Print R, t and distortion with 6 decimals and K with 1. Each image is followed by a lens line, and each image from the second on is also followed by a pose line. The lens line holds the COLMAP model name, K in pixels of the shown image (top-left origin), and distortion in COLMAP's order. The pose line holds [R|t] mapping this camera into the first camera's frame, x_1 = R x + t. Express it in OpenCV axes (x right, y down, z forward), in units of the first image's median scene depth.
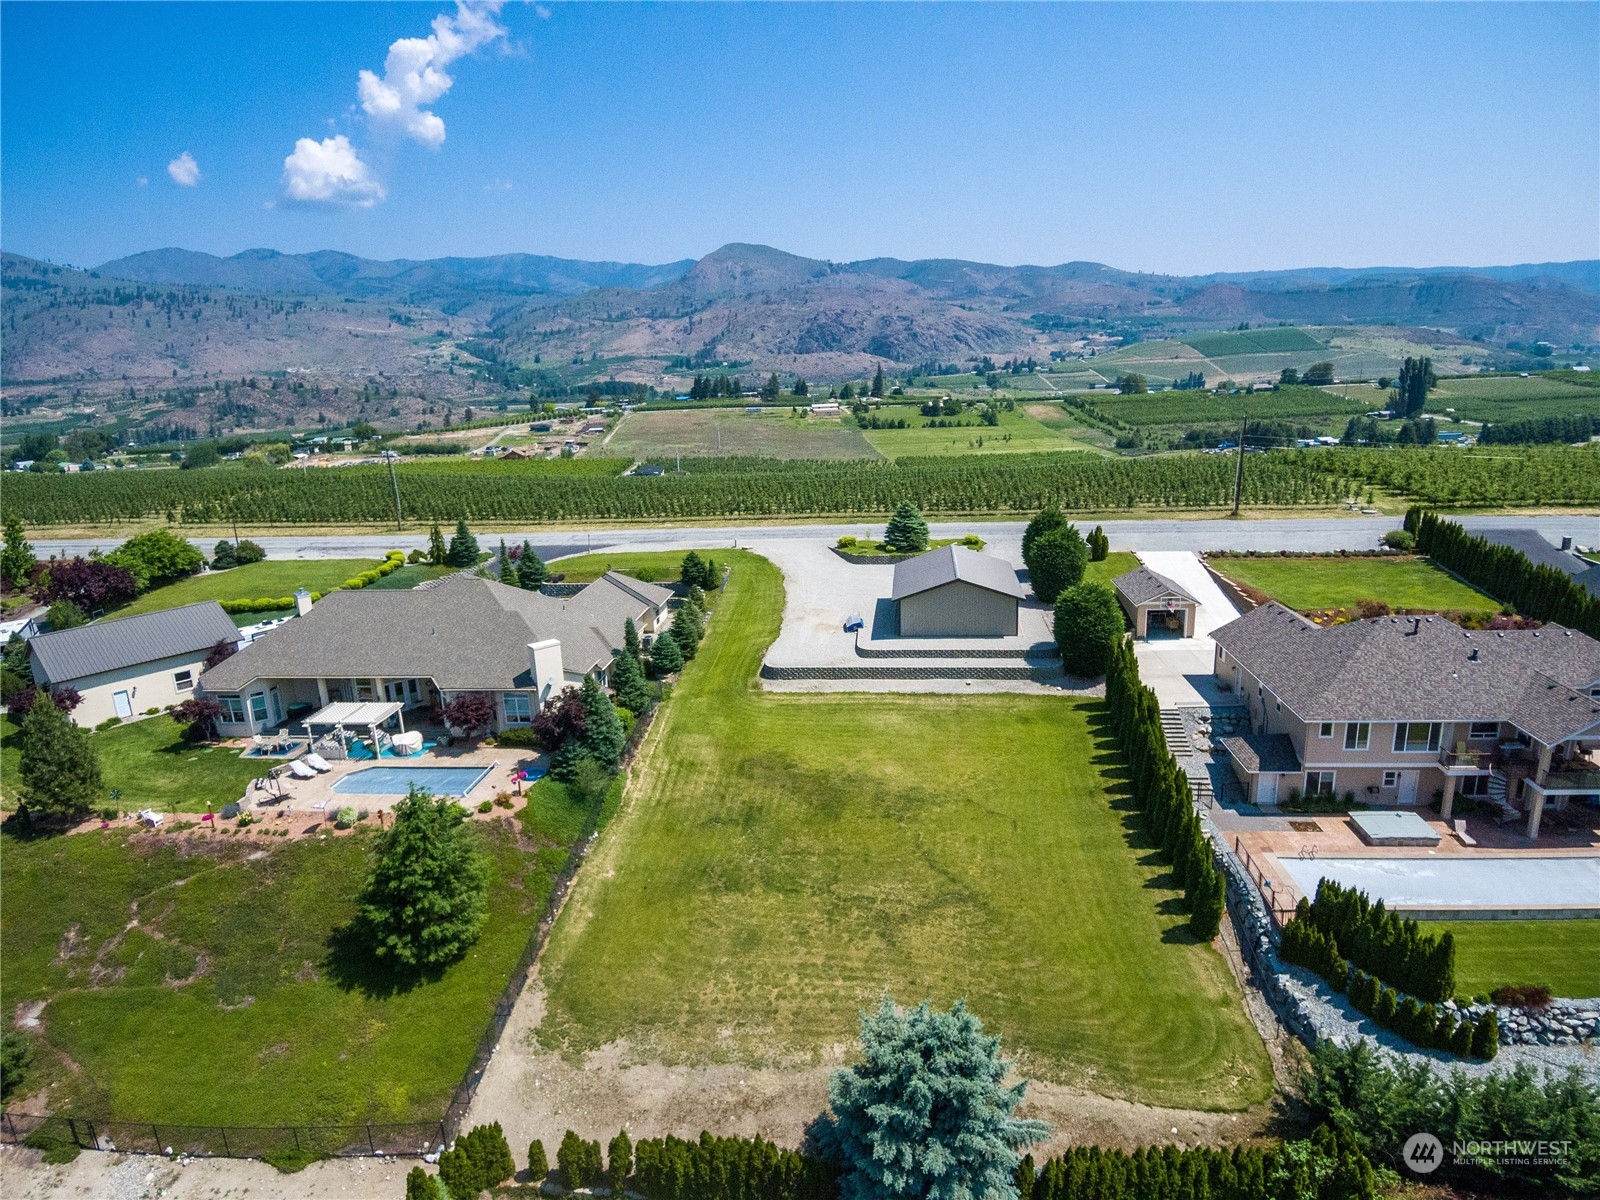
lens RADIAL K [[953.4, 0, 795.3], [0, 953.4, 613.9], [0, 0, 1]] dist [0.094489, -0.124192]
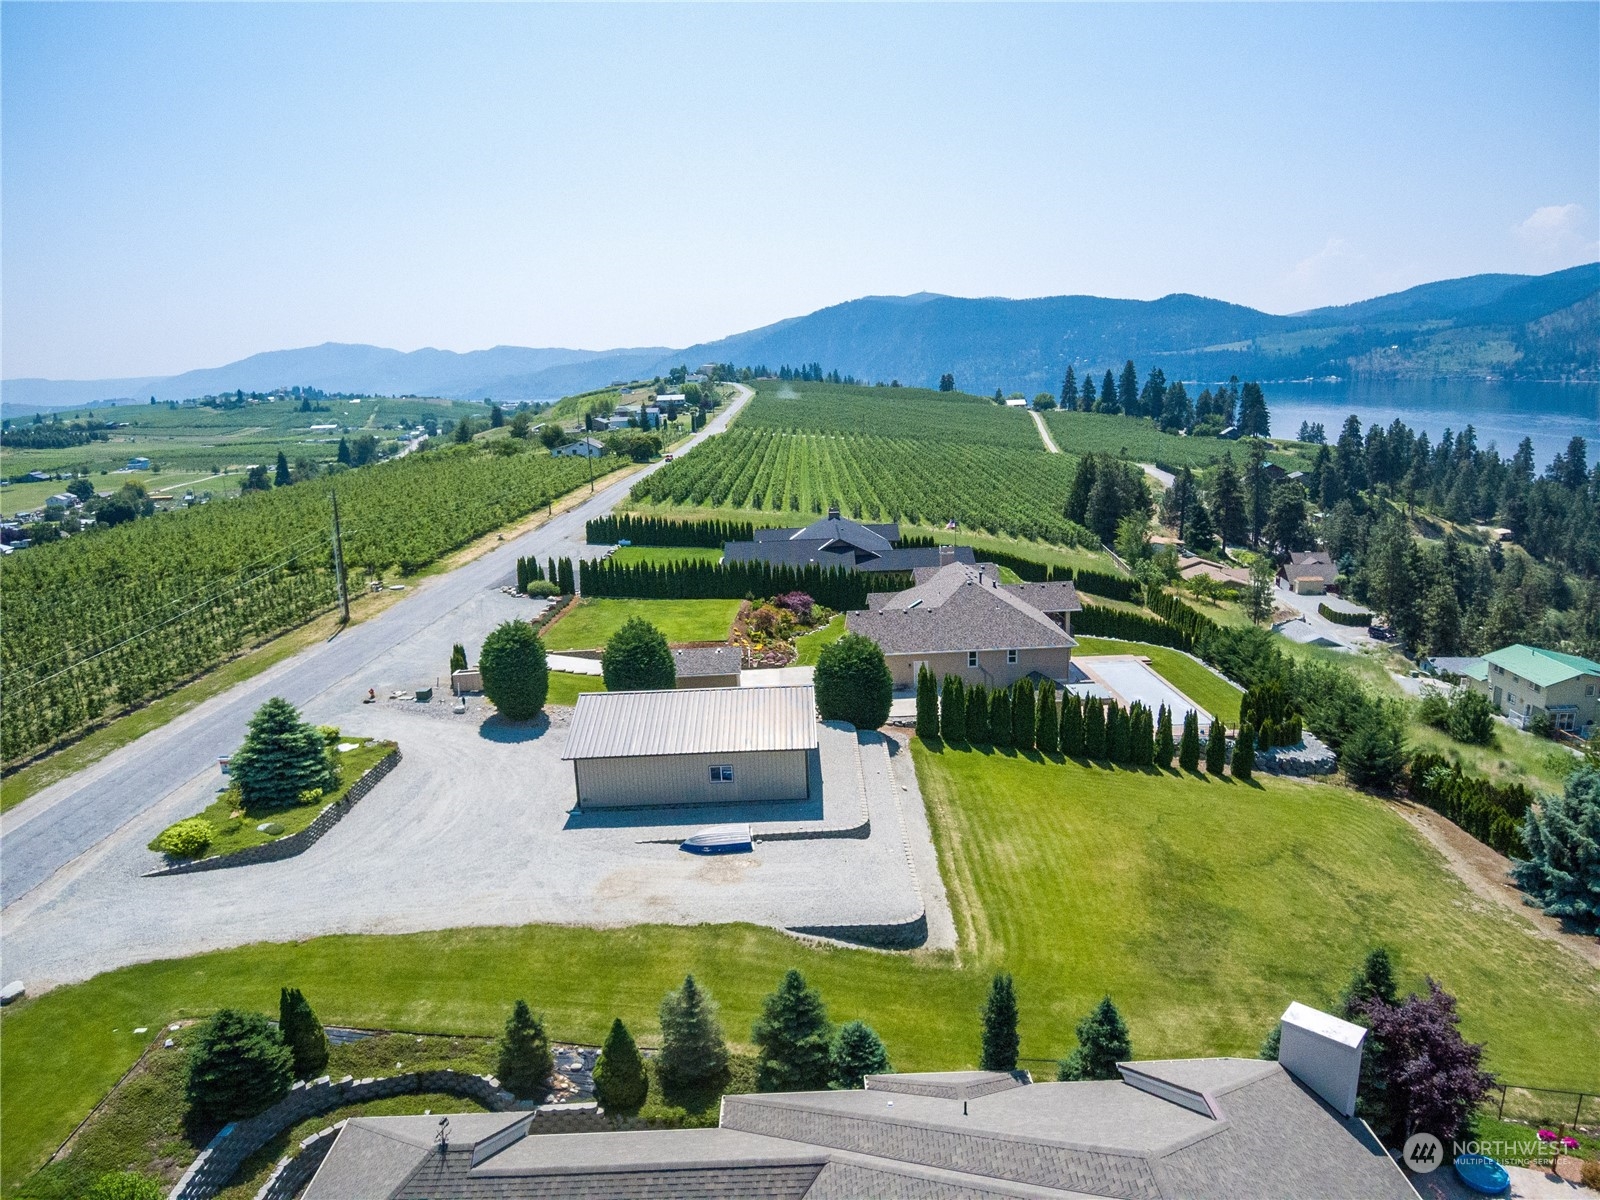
lens RADIAL K [[953.4, 0, 795.3], [0, 953.4, 613.9], [0, 0, 1]] dist [0.094489, -0.124192]
pose [[-0.121173, -0.192571, 0.973773, -0.509744], [0.303622, 0.926793, 0.221062, -0.244315], [-0.945056, 0.322445, -0.053834, 1.000884]]
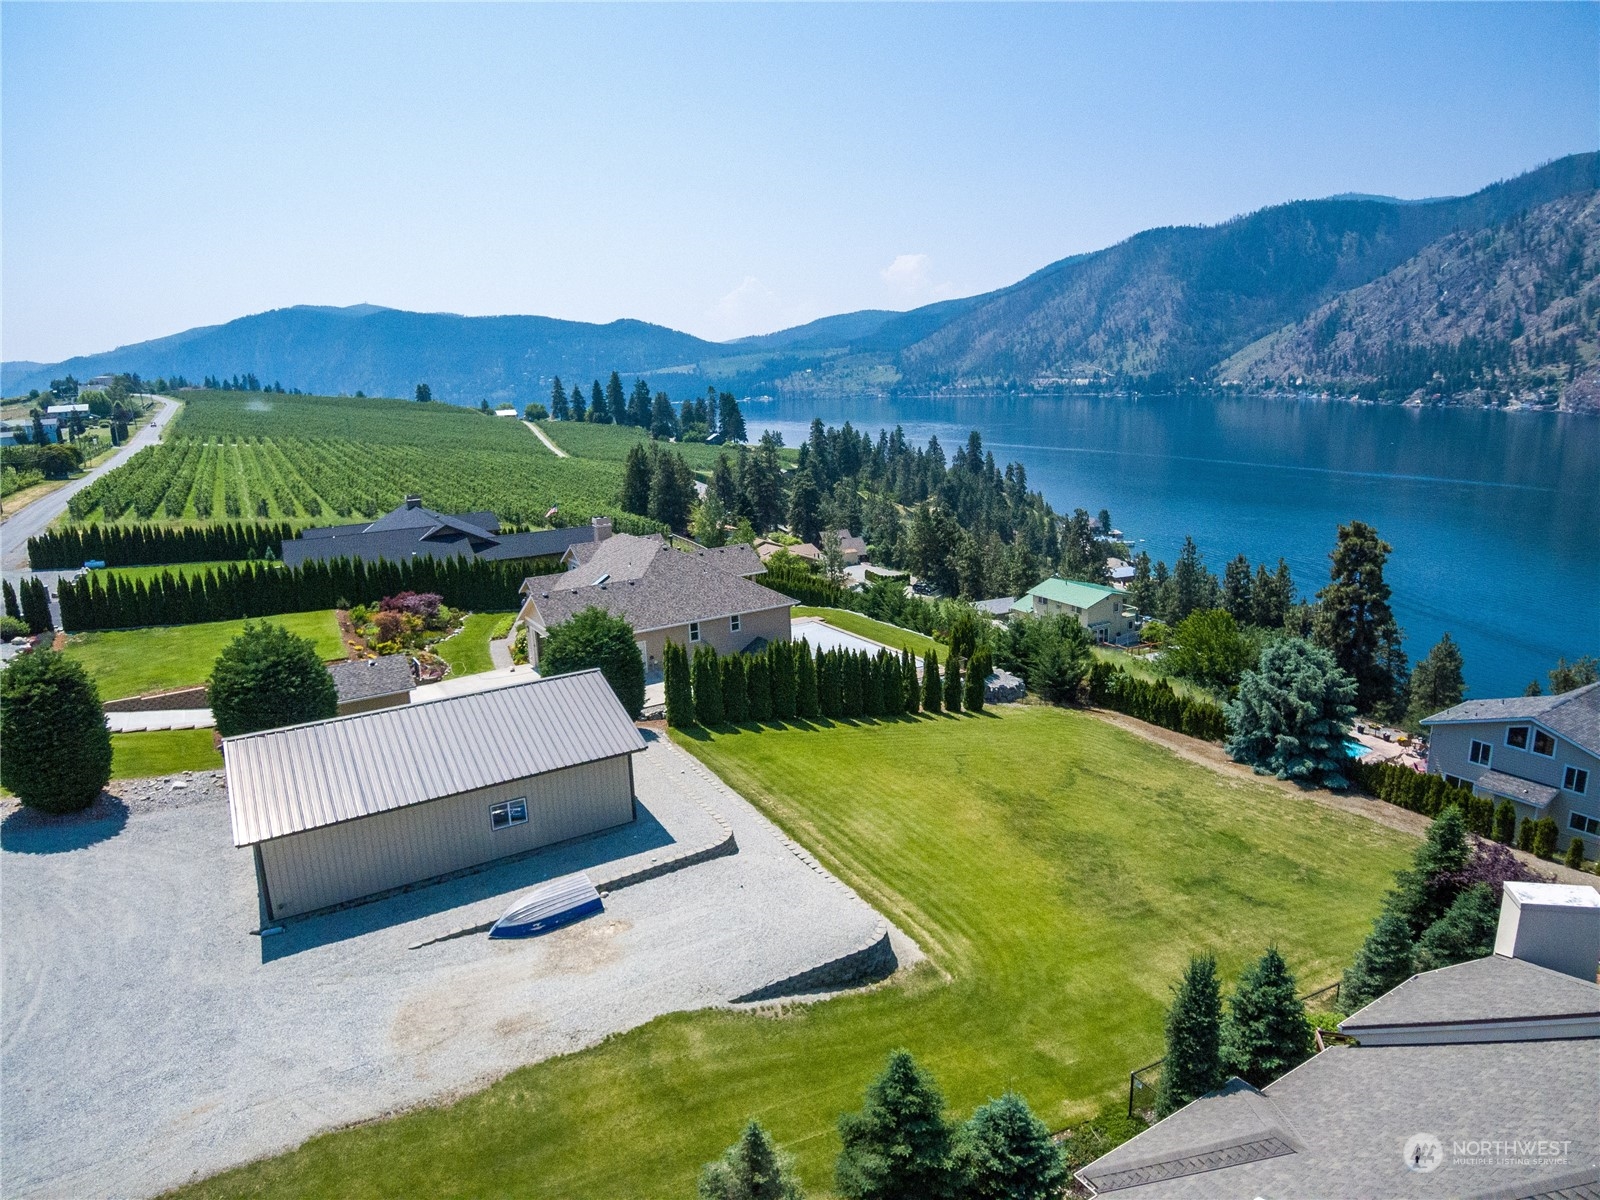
lens RADIAL K [[953.4, 0, 795.3], [0, 953.4, 613.9], [0, 0, 1]] dist [0.094489, -0.124192]
pose [[-0.604182, -0.128725, 0.786380, -0.301410], [0.270119, 0.895350, 0.354097, -0.216304], [-0.749667, 0.426355, -0.506183, 1.135682]]
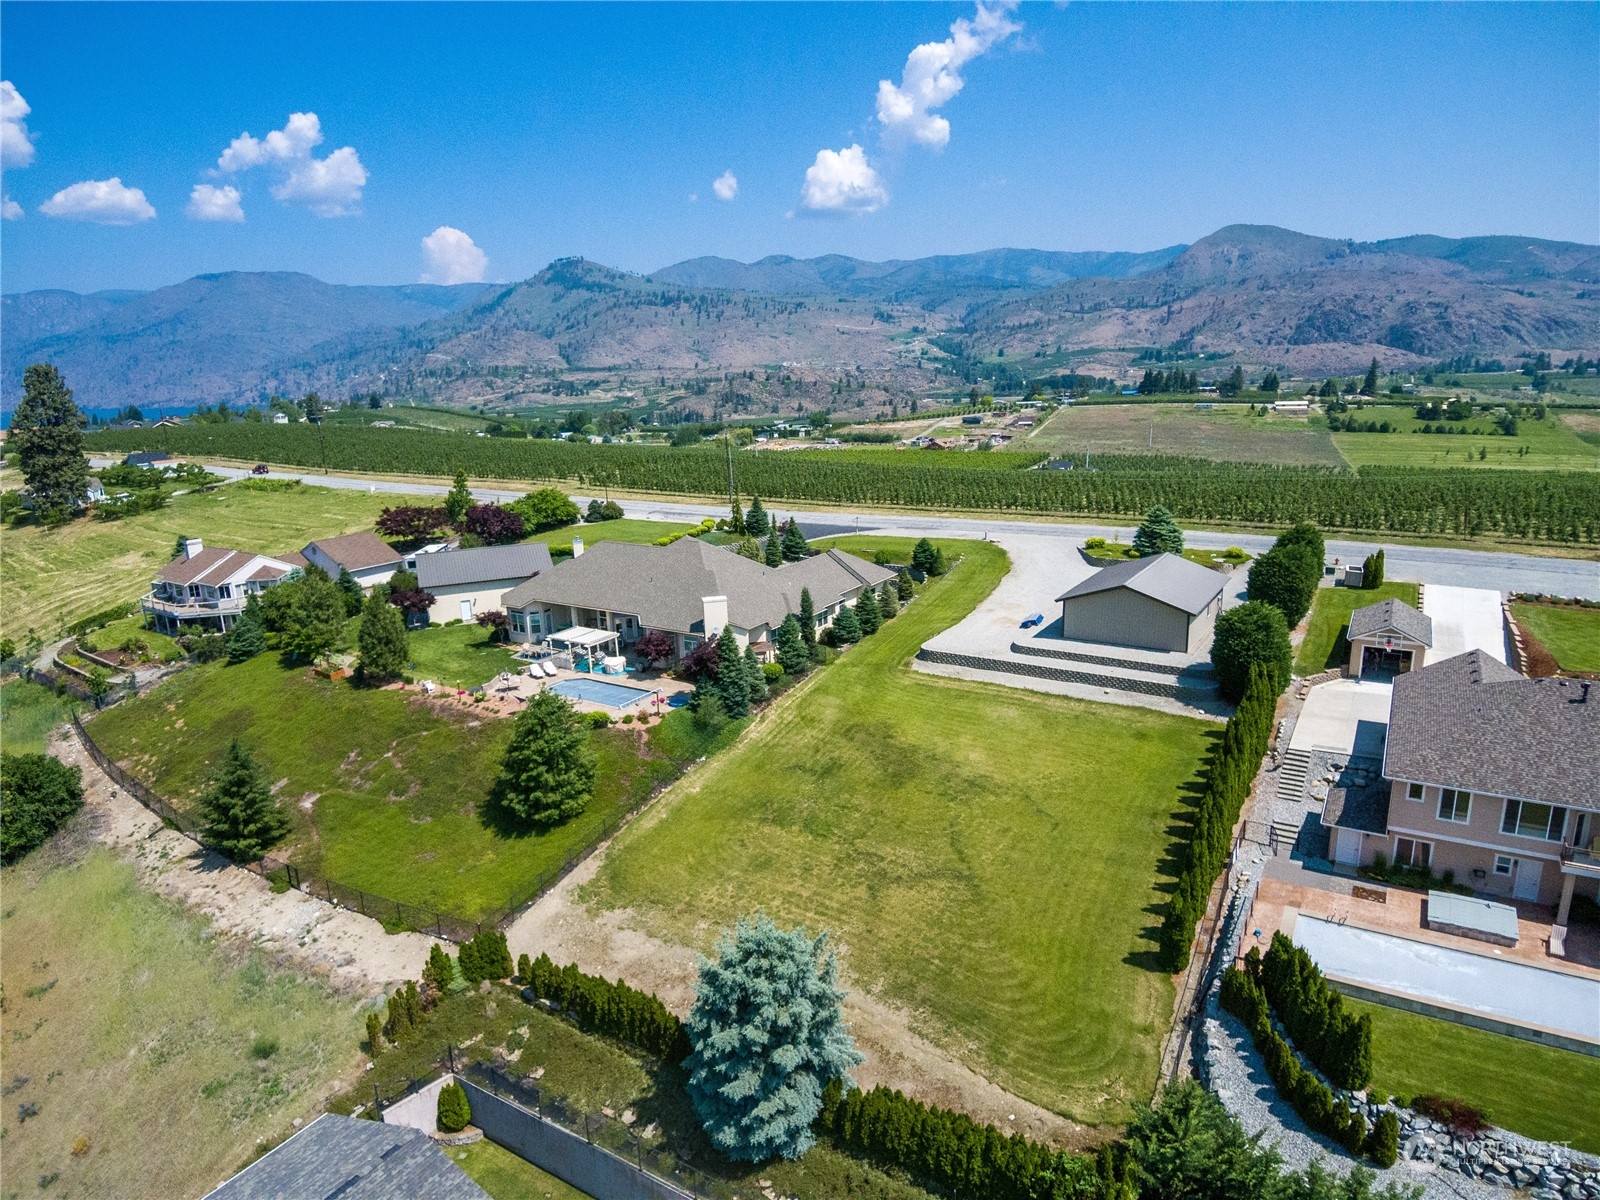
lens RADIAL K [[953.4, 0, 795.3], [0, 953.4, 613.9], [0, 0, 1]] dist [0.094489, -0.124192]
pose [[0.894833, 0.121456, -0.429562, 0.284922], [-0.118678, 0.992372, 0.033364, -0.000987], [0.430337, 0.021124, 0.902421, -0.017448]]
